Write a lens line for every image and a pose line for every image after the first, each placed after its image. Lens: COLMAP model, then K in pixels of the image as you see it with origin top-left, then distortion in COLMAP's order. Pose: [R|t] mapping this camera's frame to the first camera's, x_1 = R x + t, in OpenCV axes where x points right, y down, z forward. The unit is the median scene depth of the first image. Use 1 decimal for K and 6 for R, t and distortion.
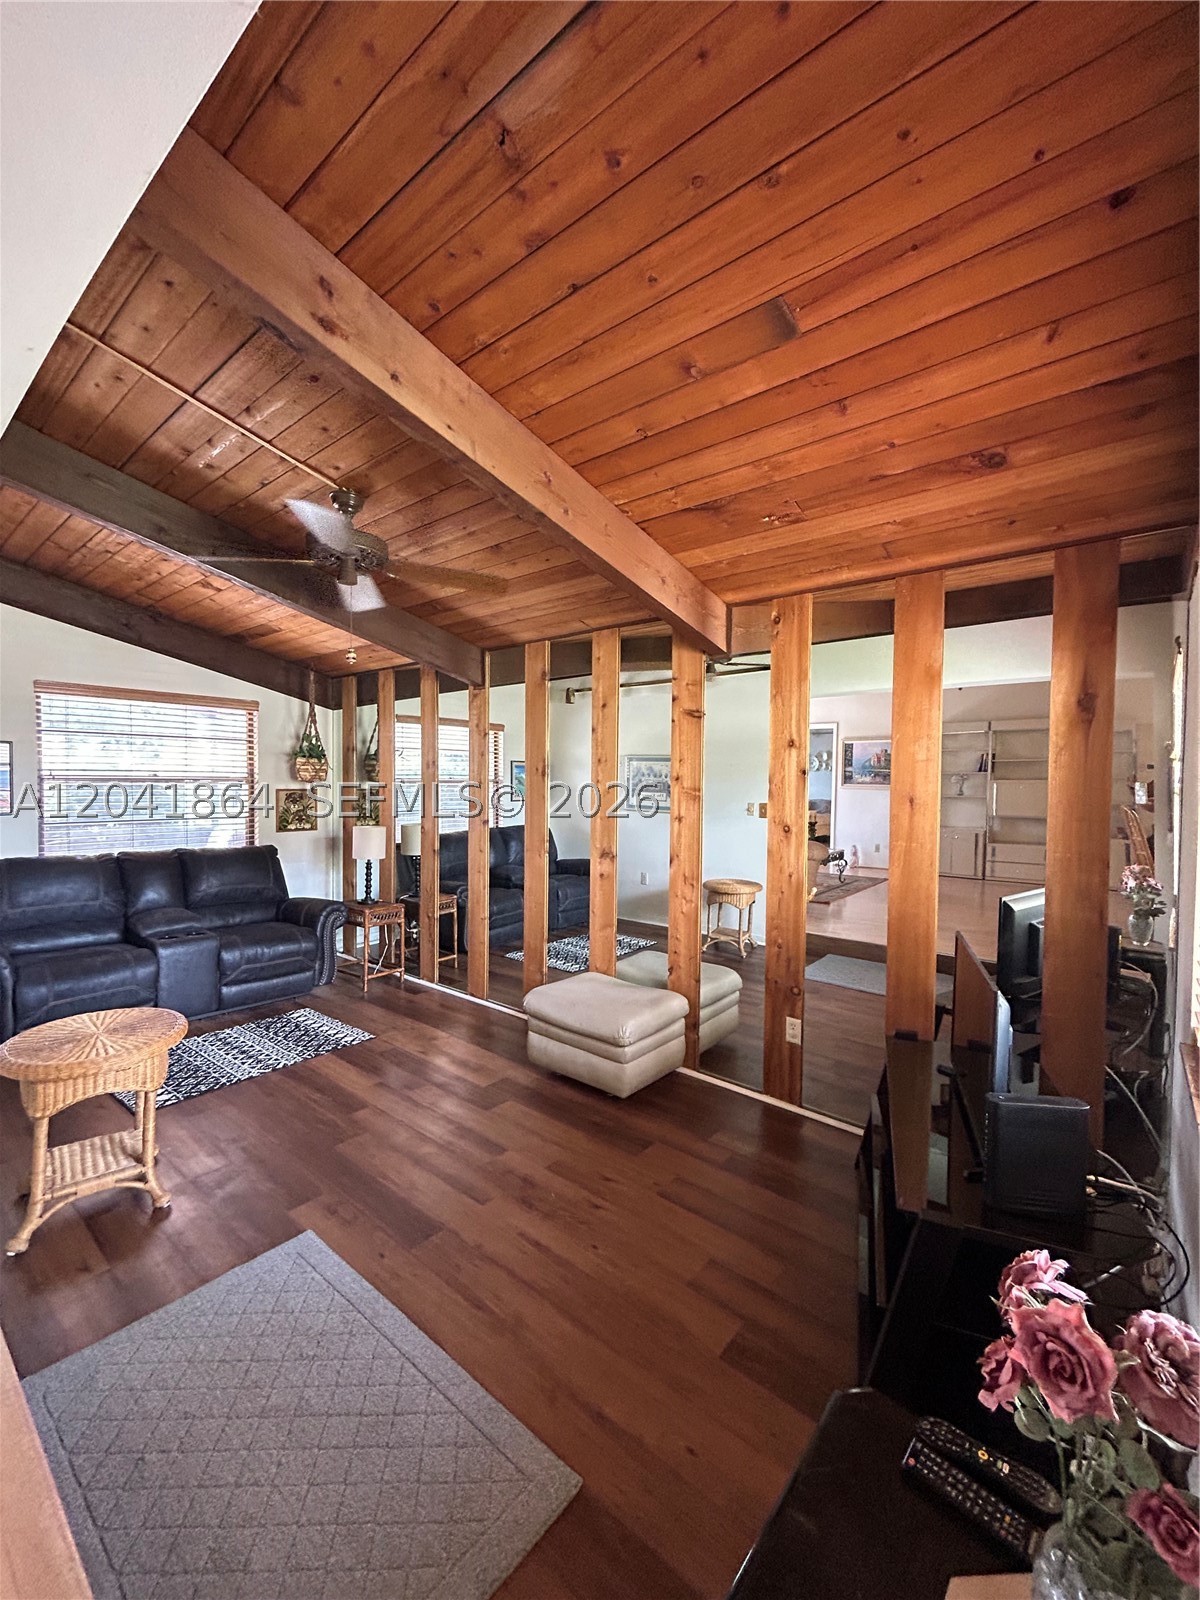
lens RADIAL K [[649.8, 0, 609.9], [0, 649.8, 793.3], [0, 0, 1]] dist [-0.000408, -0.002186]
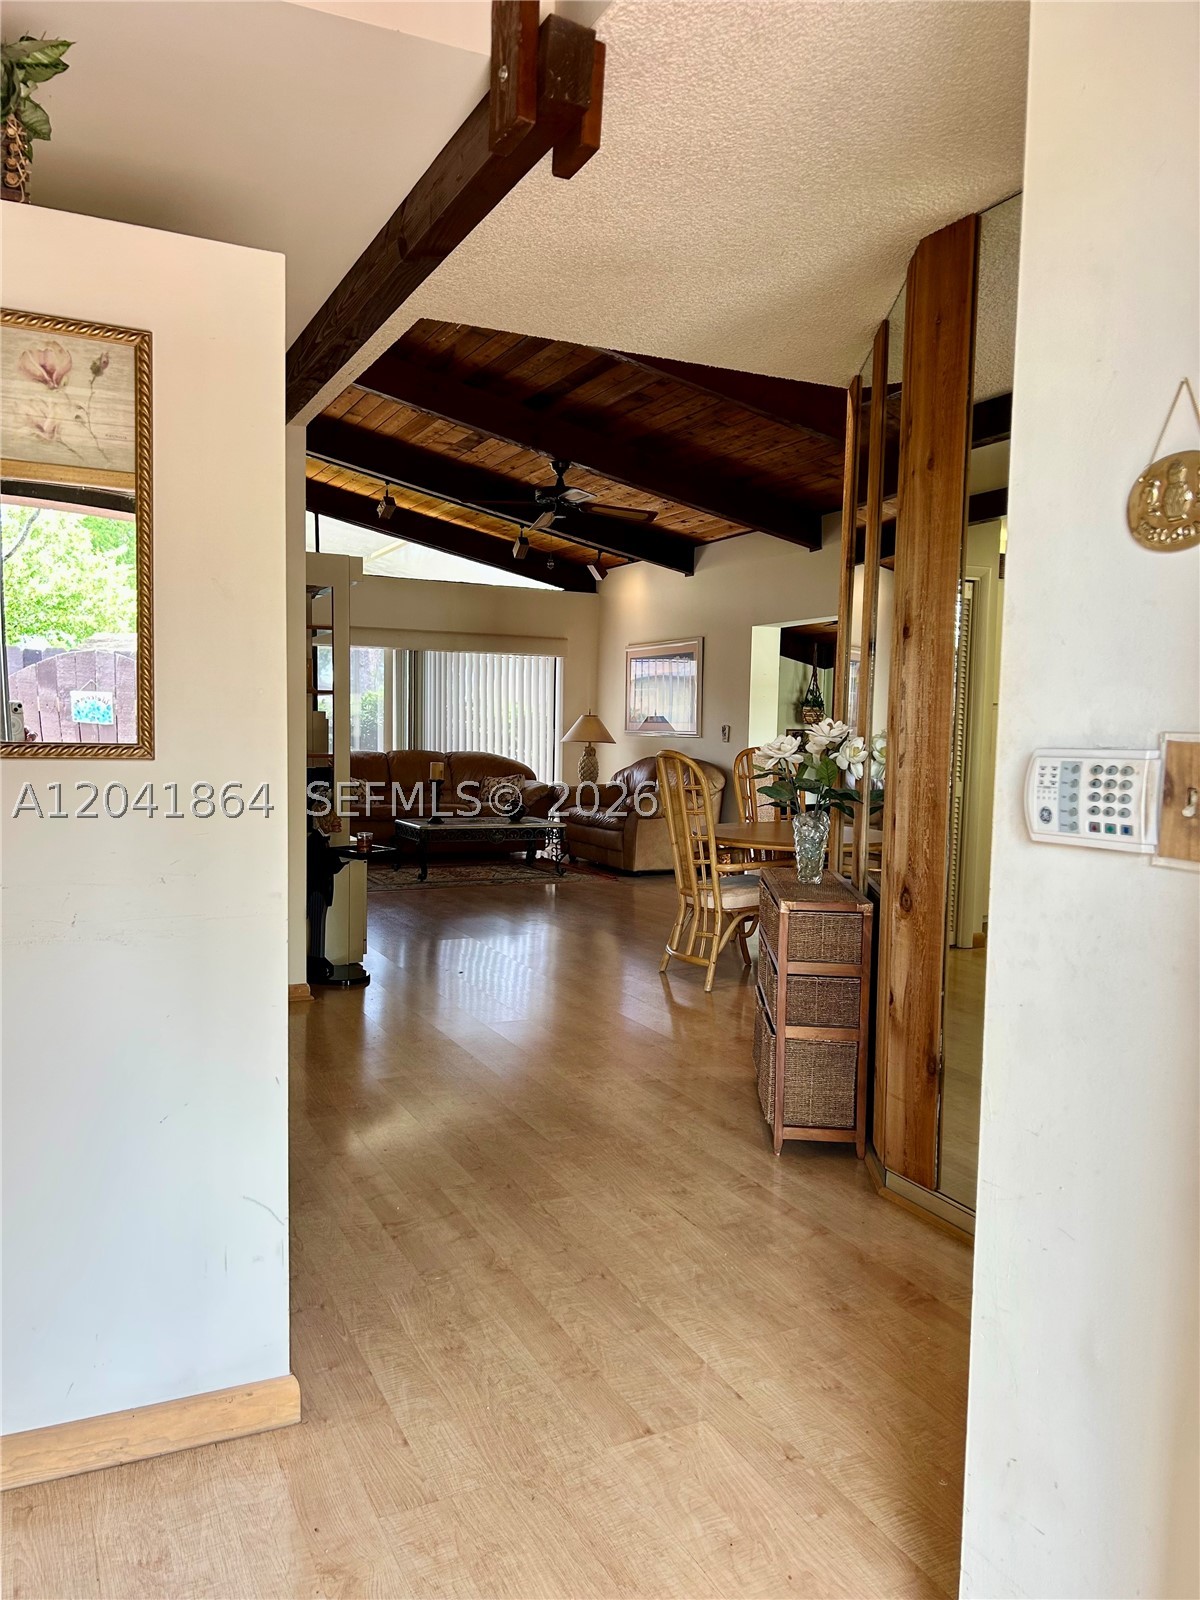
lens RADIAL K [[1203.7, 0, 602.2], [0, 1203.7, 811.0], [0, 0, 1]] dist [0.096540, -0.148252]
pose [[0.904081, 0.034614, -0.425956, 0.289368], [-0.012927, 0.998473, 0.053699, 0.043326], [0.427165, -0.043042, 0.903149, -1.858687]]
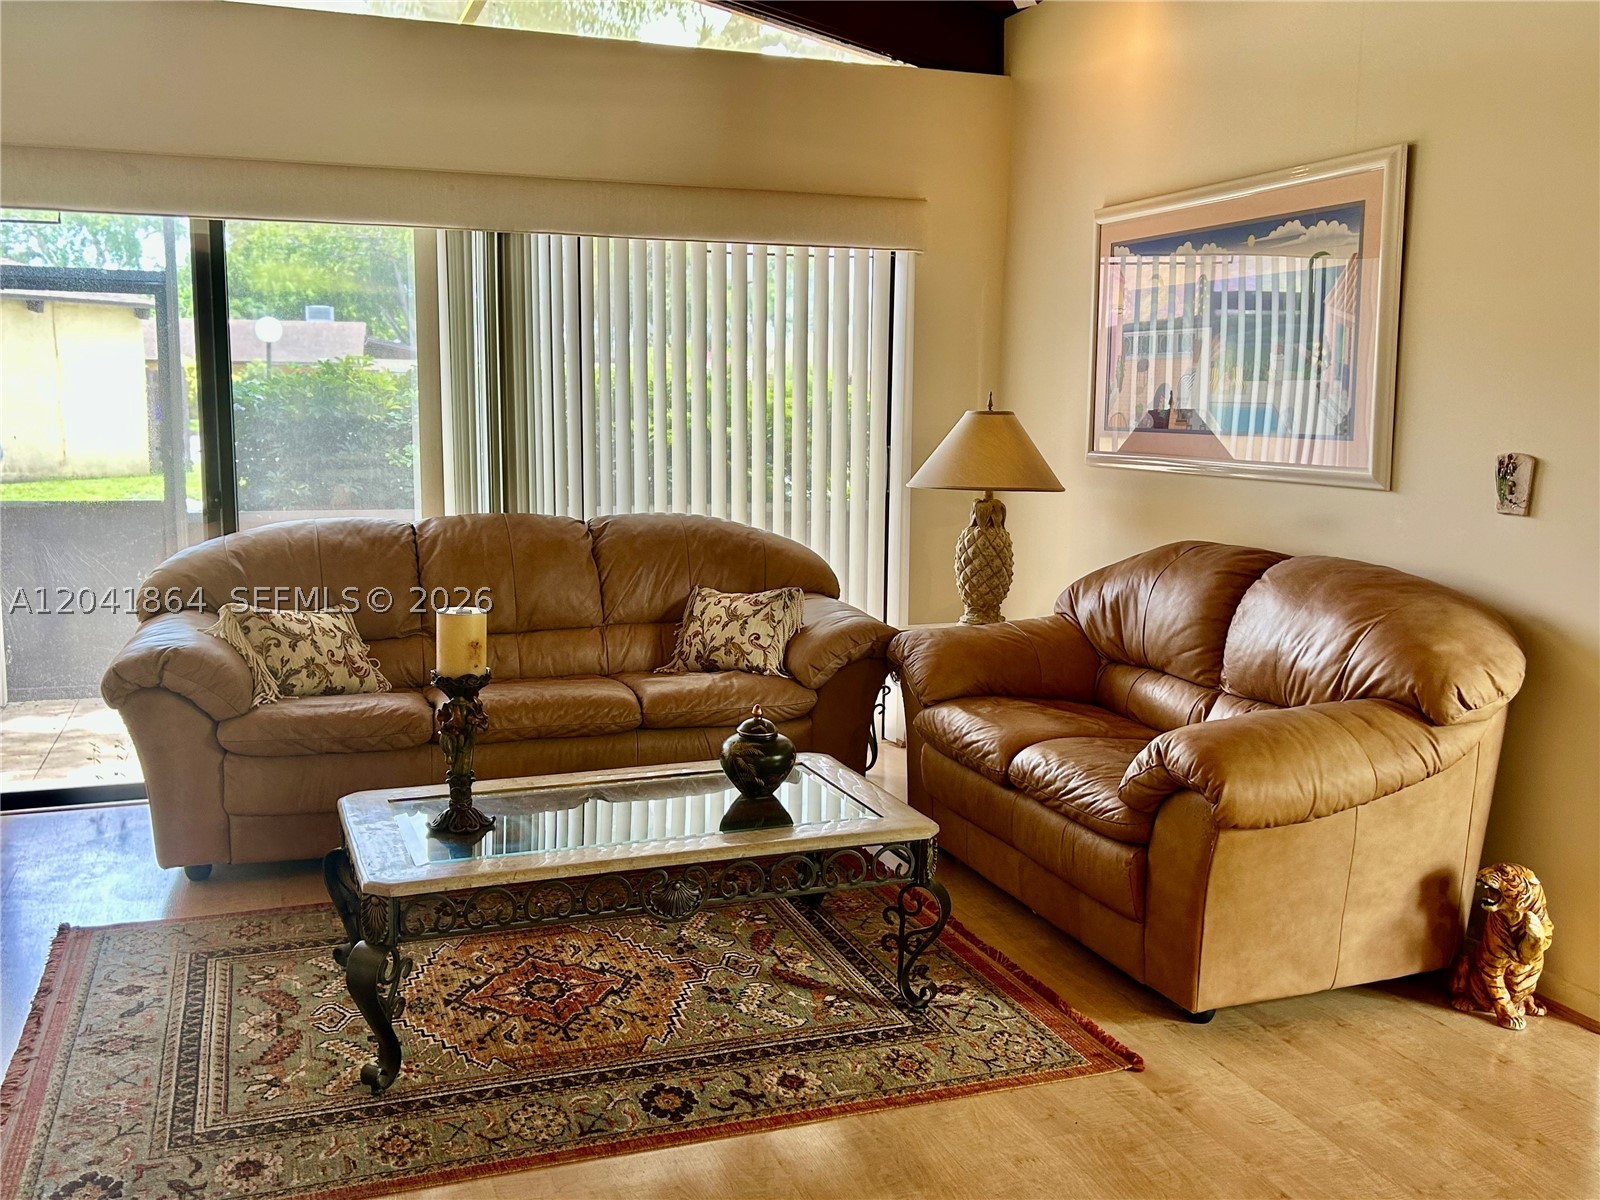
lens RADIAL K [[1477.4, 0, 800.0], [0, 1477.4, 600.0], [0, 0, 1]] dist [0.164268, -0.402575]
pose [[0.859917, 0.065767, -0.506180, -0.432057], [-0.006044, 0.992907, 0.118738, -0.018096], [0.510398, -0.099046, 0.854215, -0.493541]]
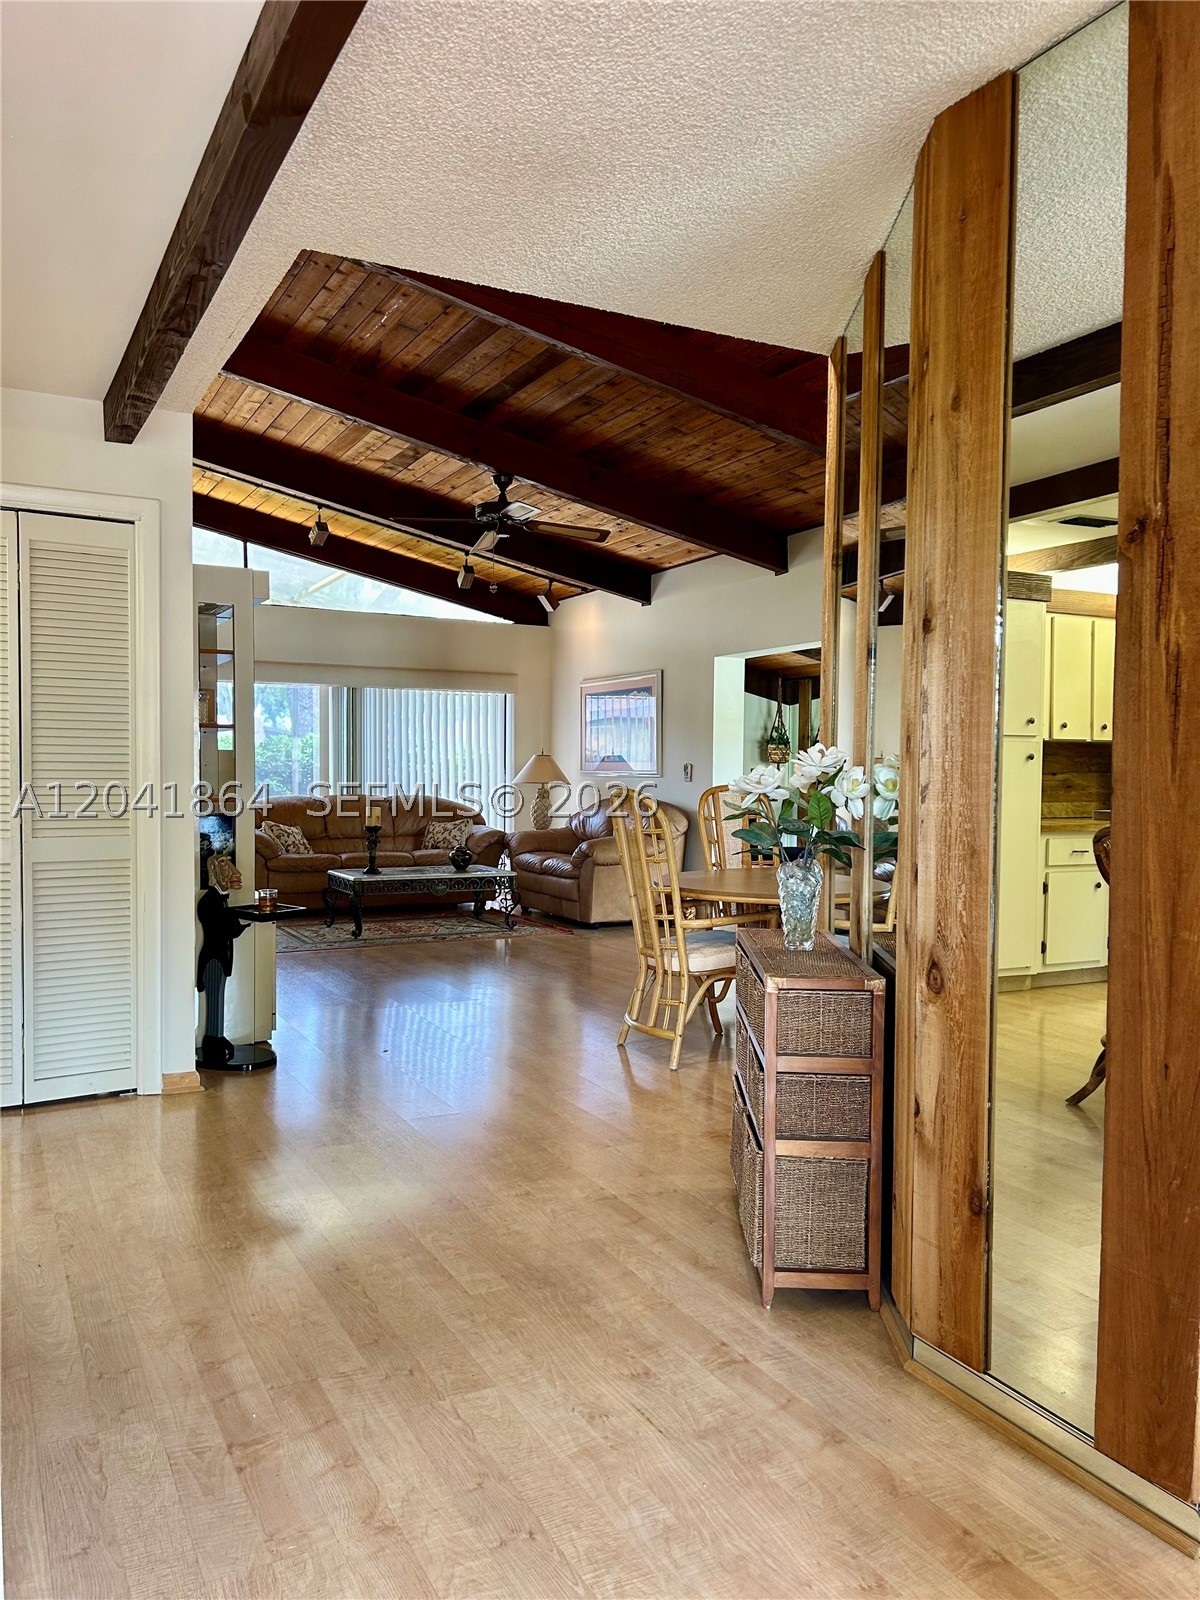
lens RADIAL K [[1203.7, 0, 602.2], [0, 1203.7, 811.0], [0, 0, 1]] dist [0.096540, -0.148252]
pose [[0.917468, 0.008473, -0.397719, 0.224301], [-0.001932, 0.999856, 0.016844, 0.048865], [0.397805, -0.014685, 0.917352, -1.684488]]
